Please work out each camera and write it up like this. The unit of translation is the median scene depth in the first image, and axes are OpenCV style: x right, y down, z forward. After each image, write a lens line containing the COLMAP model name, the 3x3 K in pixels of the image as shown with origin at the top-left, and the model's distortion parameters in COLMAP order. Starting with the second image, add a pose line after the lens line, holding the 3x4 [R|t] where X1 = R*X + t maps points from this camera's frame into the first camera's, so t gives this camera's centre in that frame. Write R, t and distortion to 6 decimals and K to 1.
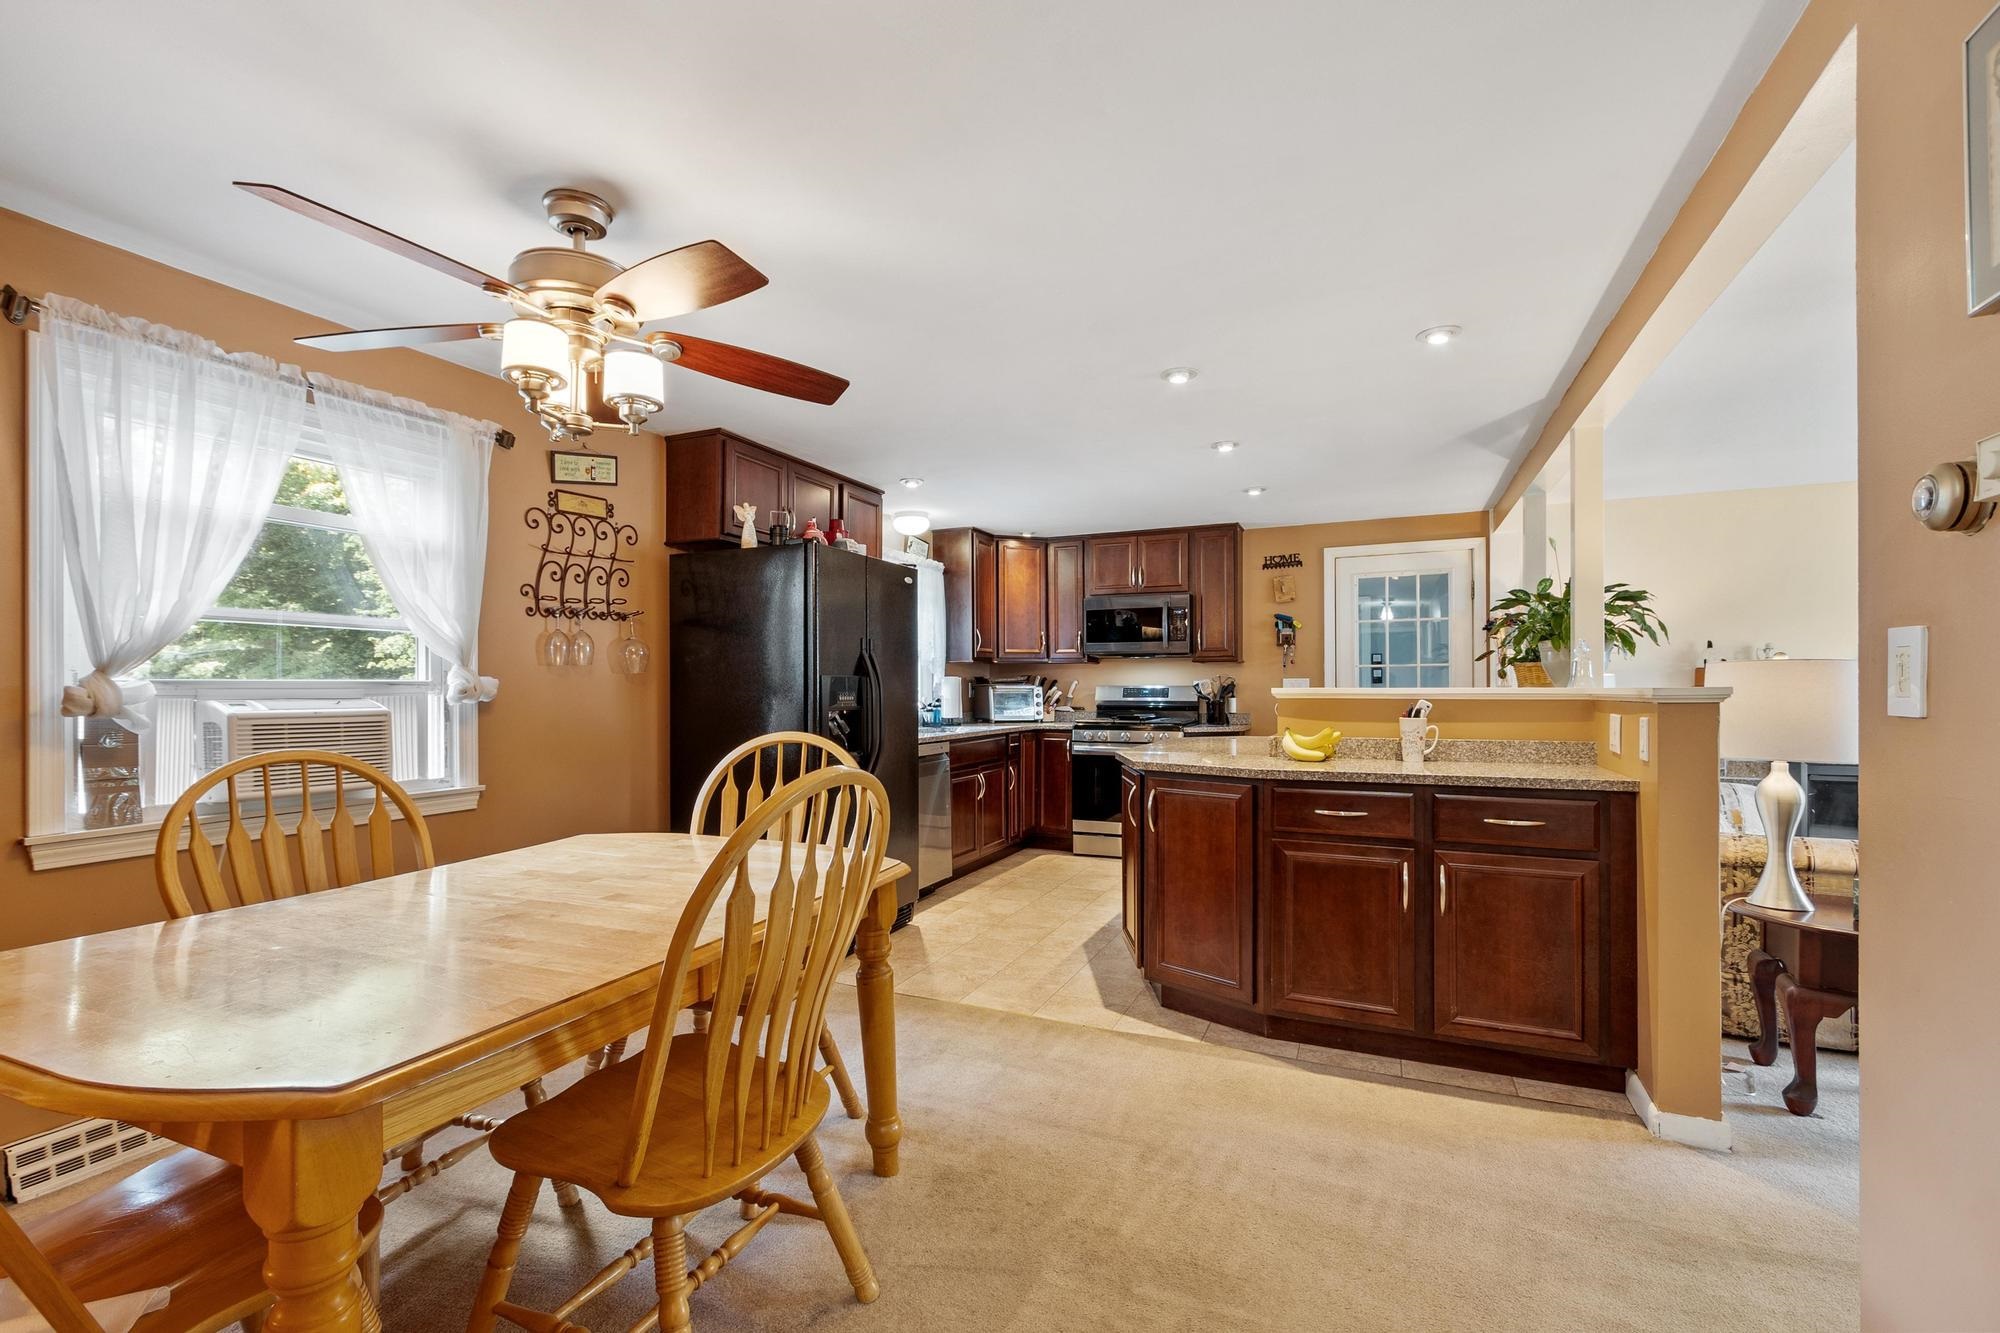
lens RADIAL K [[873.0, 0, 966.0], [0, 873.0, 680.8], [0, 0, 1]] dist [0.000761, -0.000134]
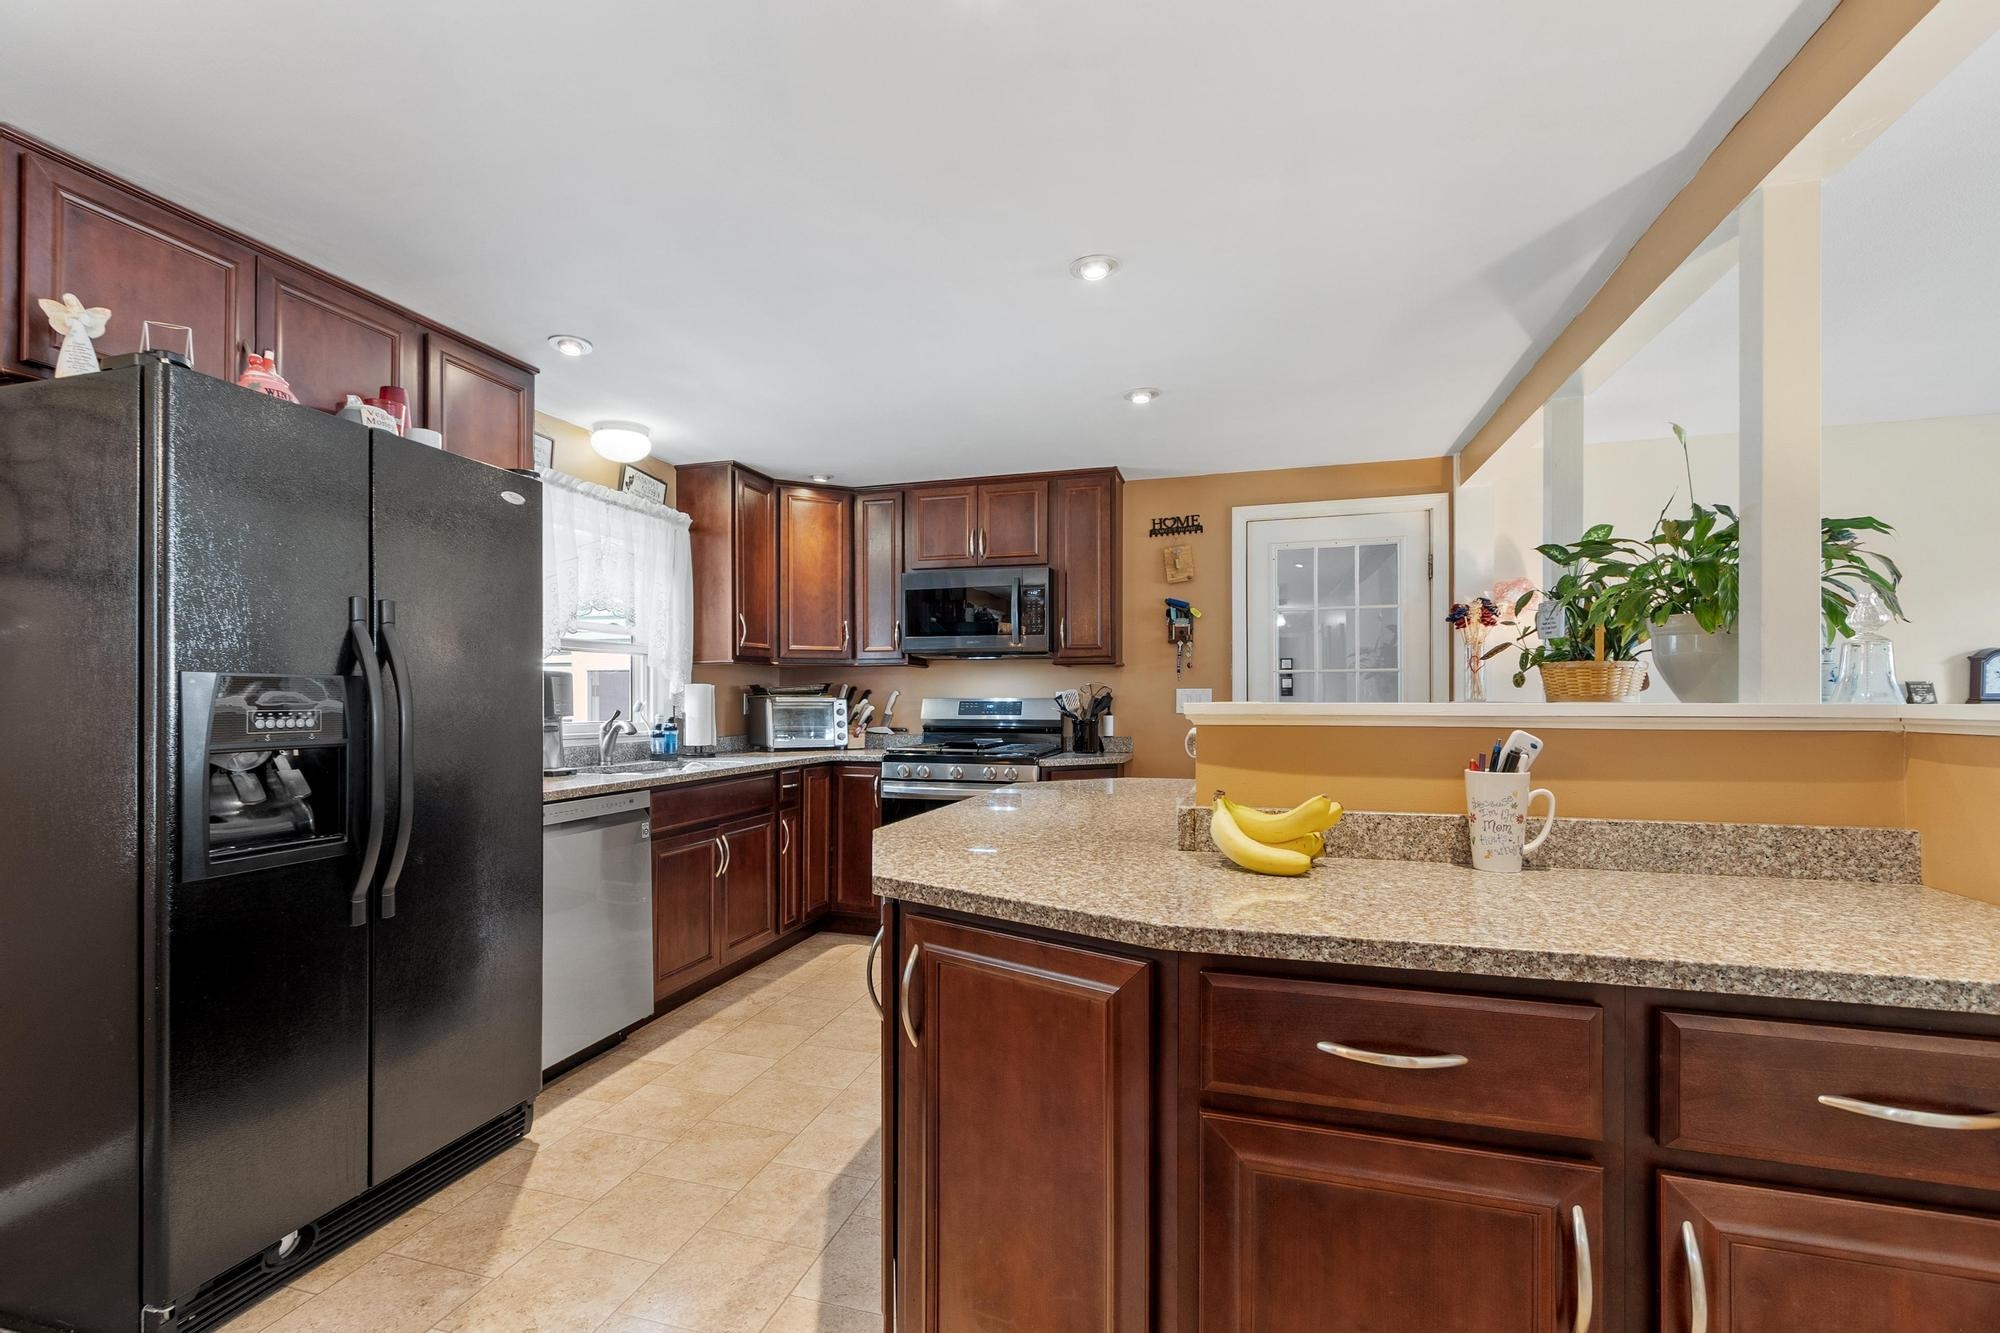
lens RADIAL K [[904.4, 0, 963.7], [0, 904.4, 693.6], [0, 0, 1]] dist [-0.001460, -0.000850]
pose [[0.990969, 0.002761, 0.134065, 0.092243], [-0.002818, 0.999996, 0.000235, 0.002042], [-0.134064, -0.000611, 0.990973, 0.293668]]
